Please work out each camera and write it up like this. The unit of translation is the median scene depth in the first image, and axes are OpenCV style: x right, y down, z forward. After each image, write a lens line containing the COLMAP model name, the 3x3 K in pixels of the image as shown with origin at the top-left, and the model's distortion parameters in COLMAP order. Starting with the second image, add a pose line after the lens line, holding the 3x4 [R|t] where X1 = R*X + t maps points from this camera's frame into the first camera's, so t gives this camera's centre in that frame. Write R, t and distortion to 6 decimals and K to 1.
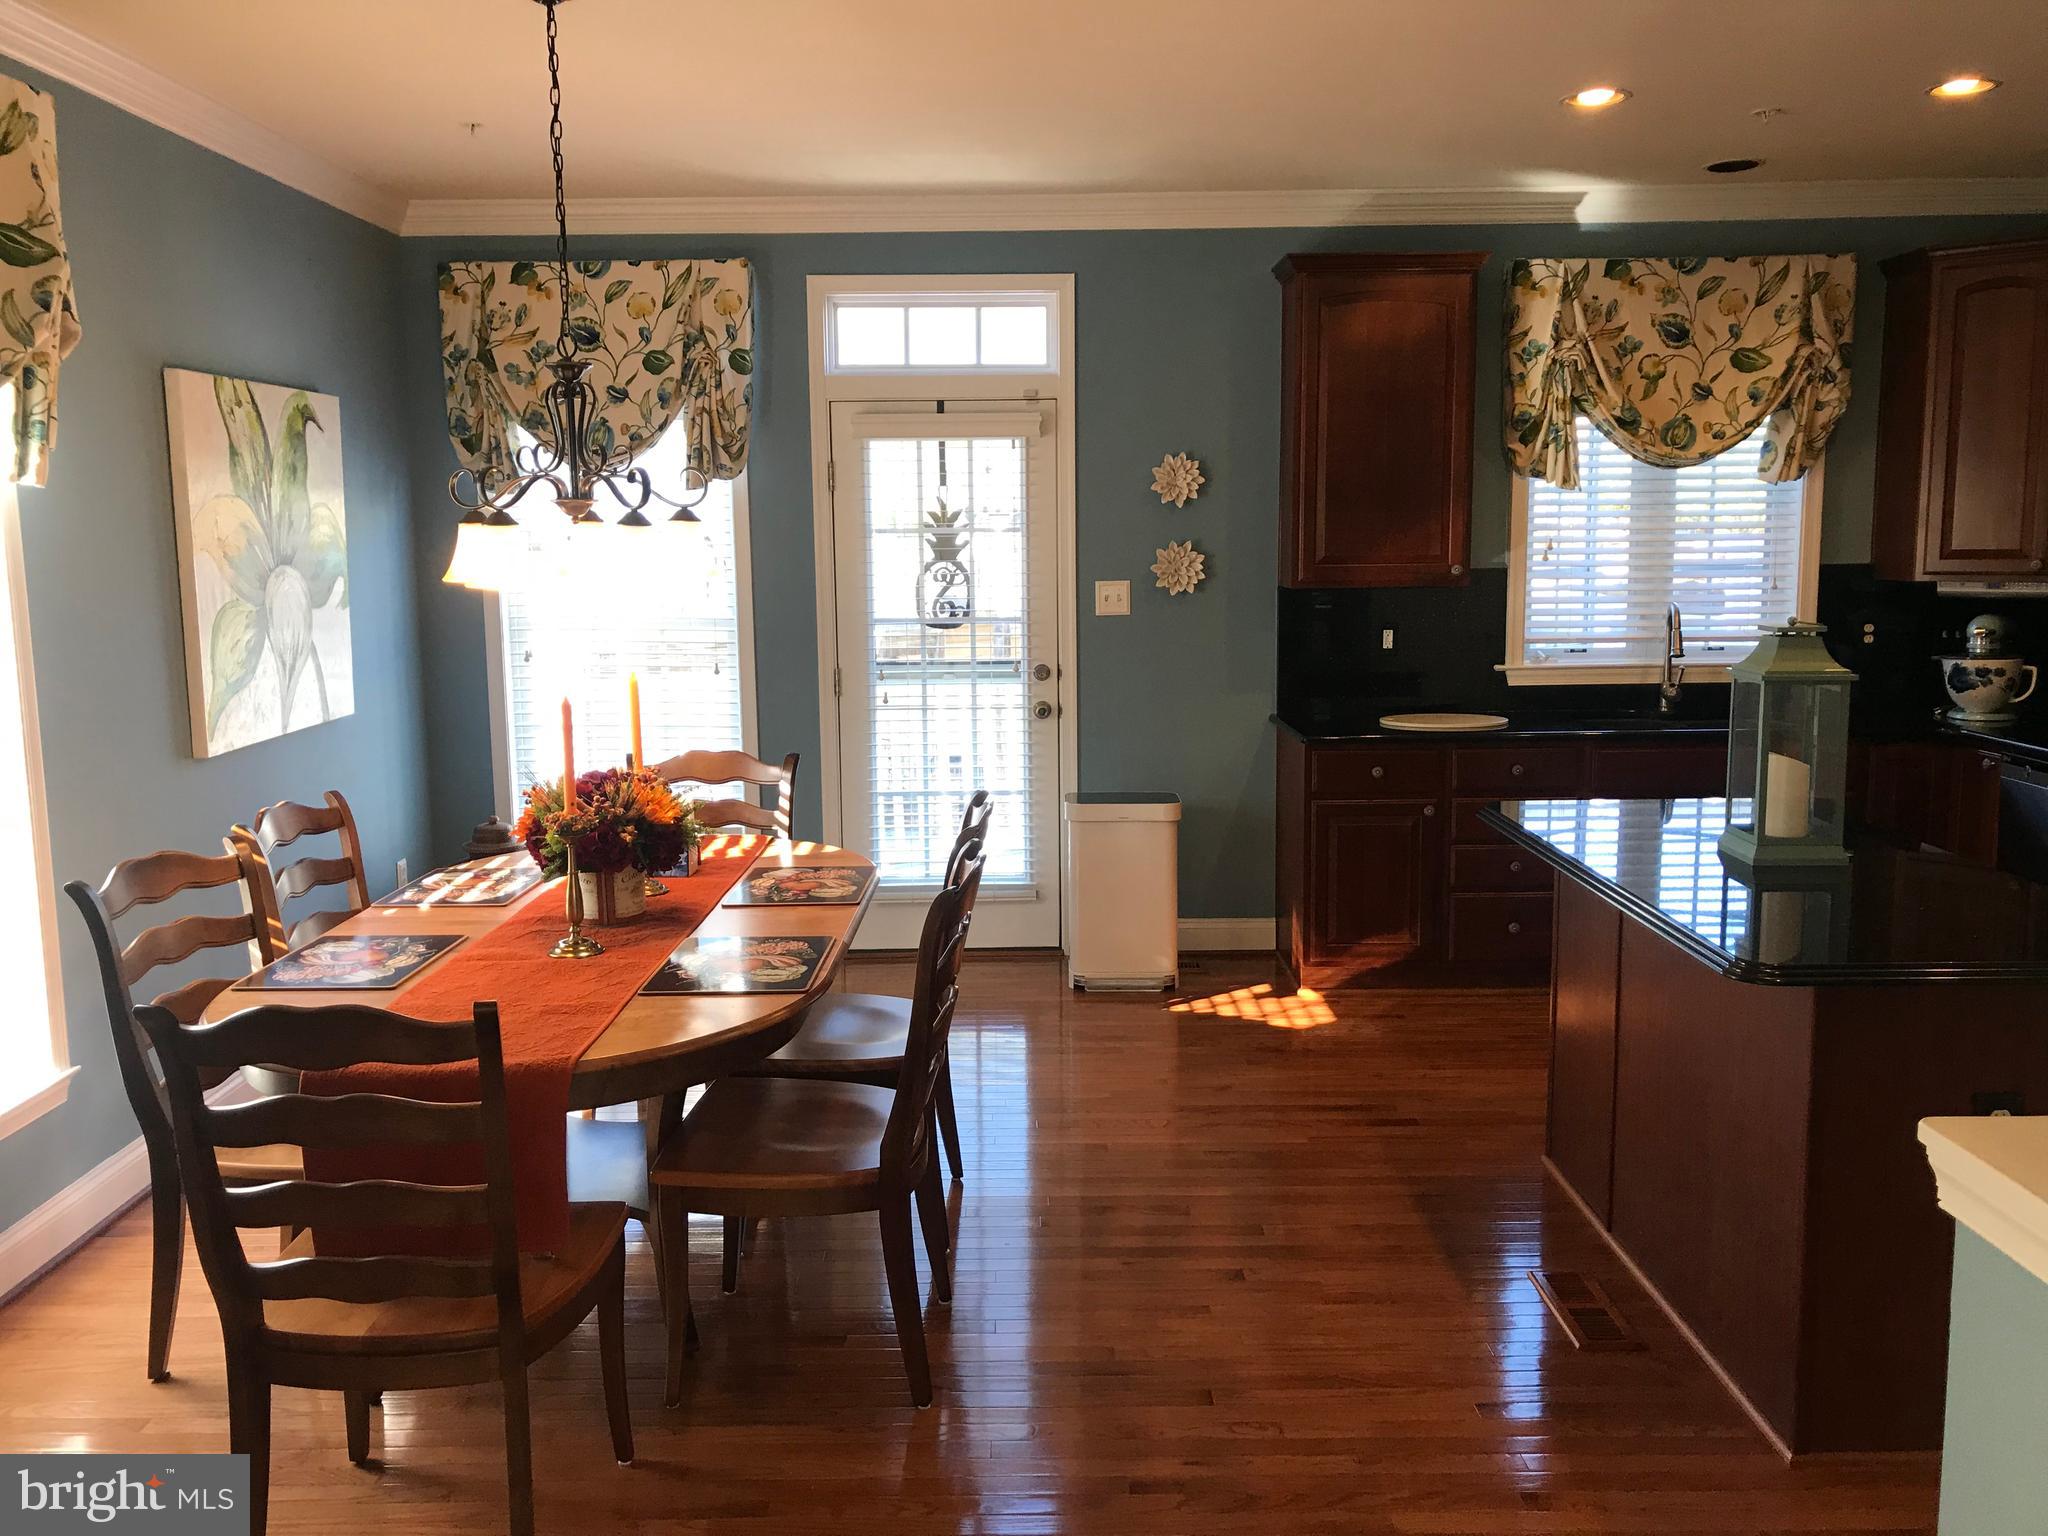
lens RADIAL K [[1682.8, 0, 1021.2], [0, 1682.8, 756.4], [0, 0, 1]] dist [0.029184, -0.036106]
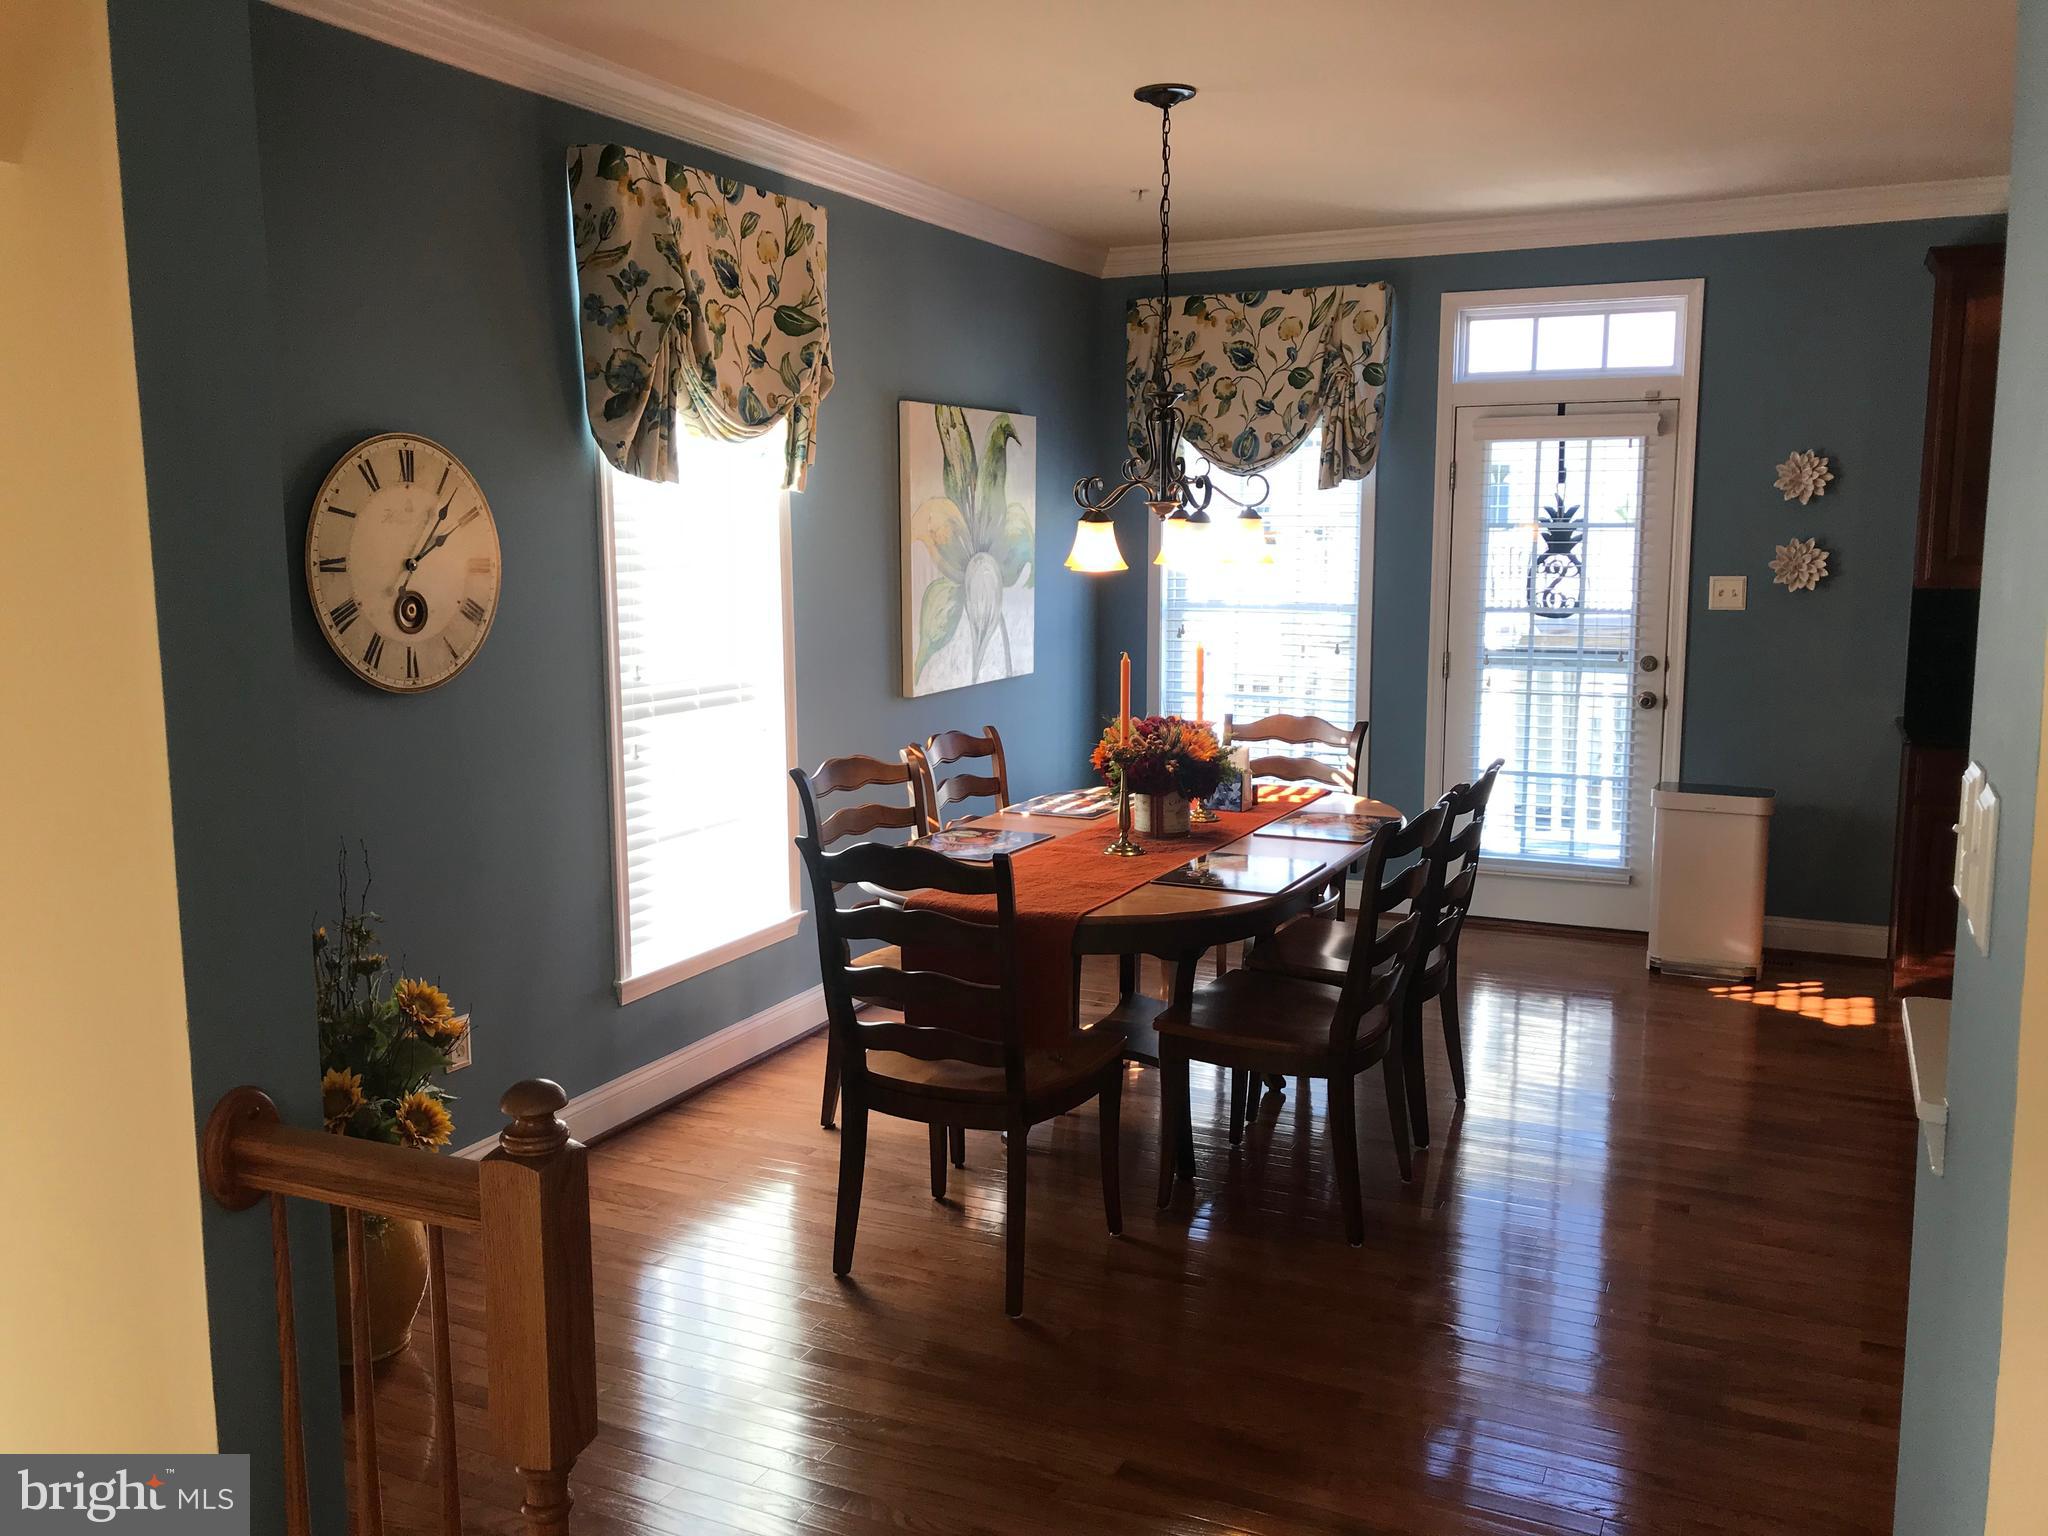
lens RADIAL K [[1682.8, 0, 1017.0], [0, 1682.8, 771.0], [0, 0, 1]] dist [0.029184, -0.036106]
pose [[0.901519, 0.068932, -0.427214, 0.116701], [-0.064003, 0.997613, 0.025907, 0.014358], [0.427980, 0.003987, 0.903779, -0.110802]]
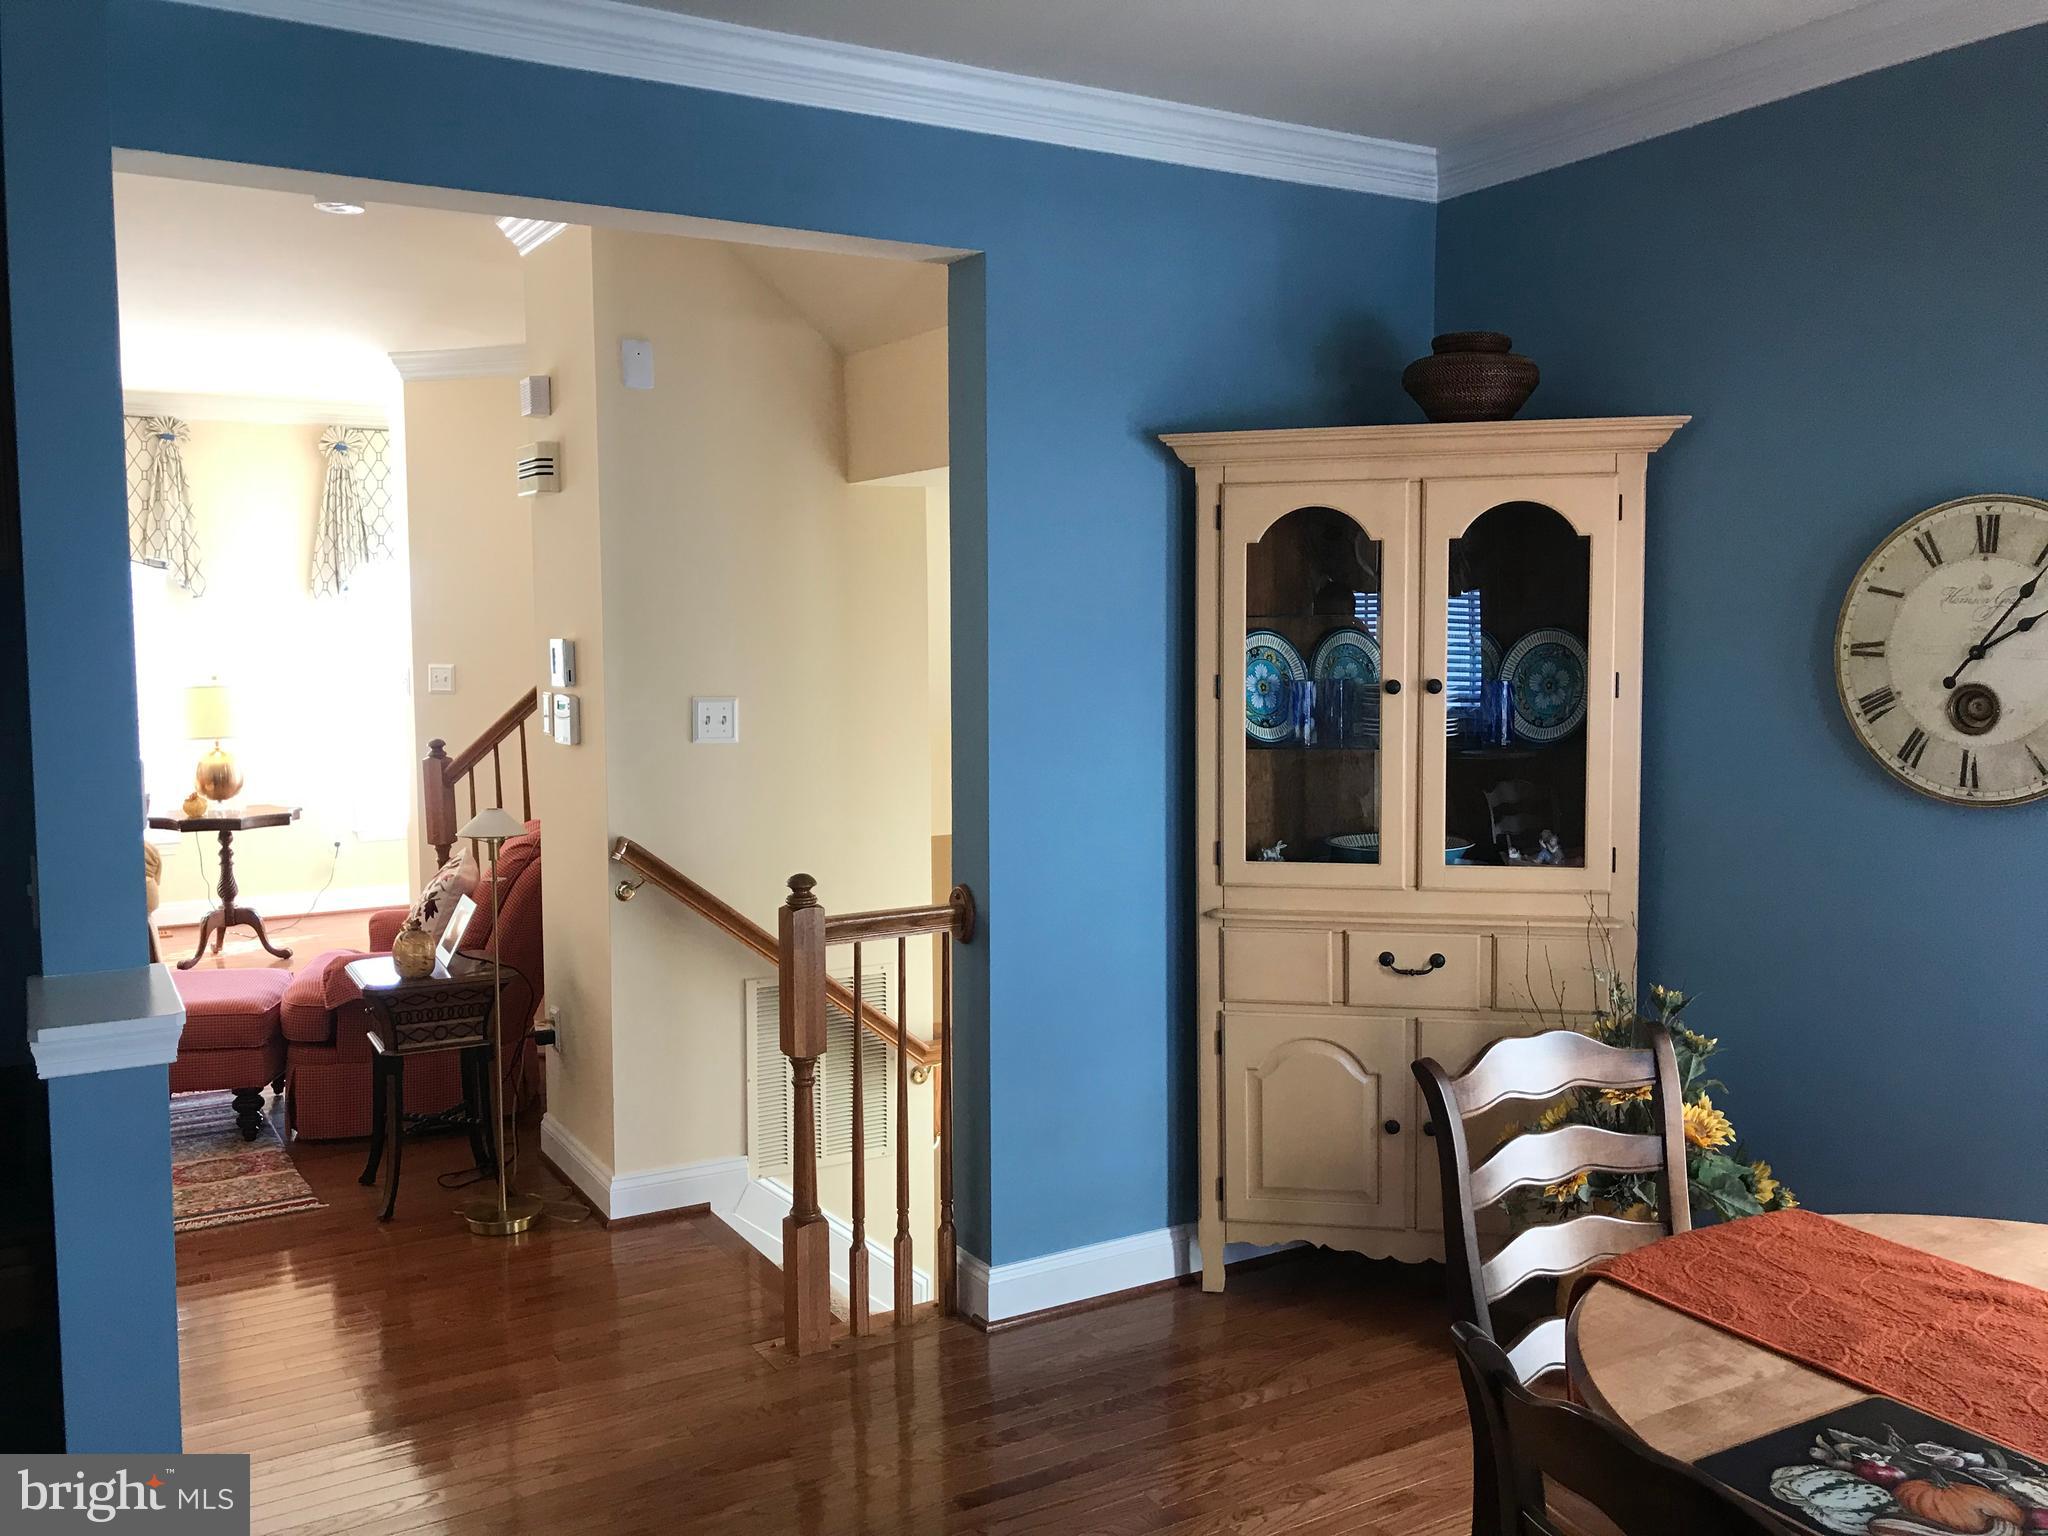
lens RADIAL K [[1682.8, 0, 1013.1], [0, 1682.8, 753.8], [0, 0, 1]] dist [0.029184, -0.036106]
pose [[-0.864360, 0.057471, -0.499578, 0.160121], [-0.050889, 0.978352, 0.200595, -0.092043], [0.500292, 0.198809, -0.842724, 0.668915]]
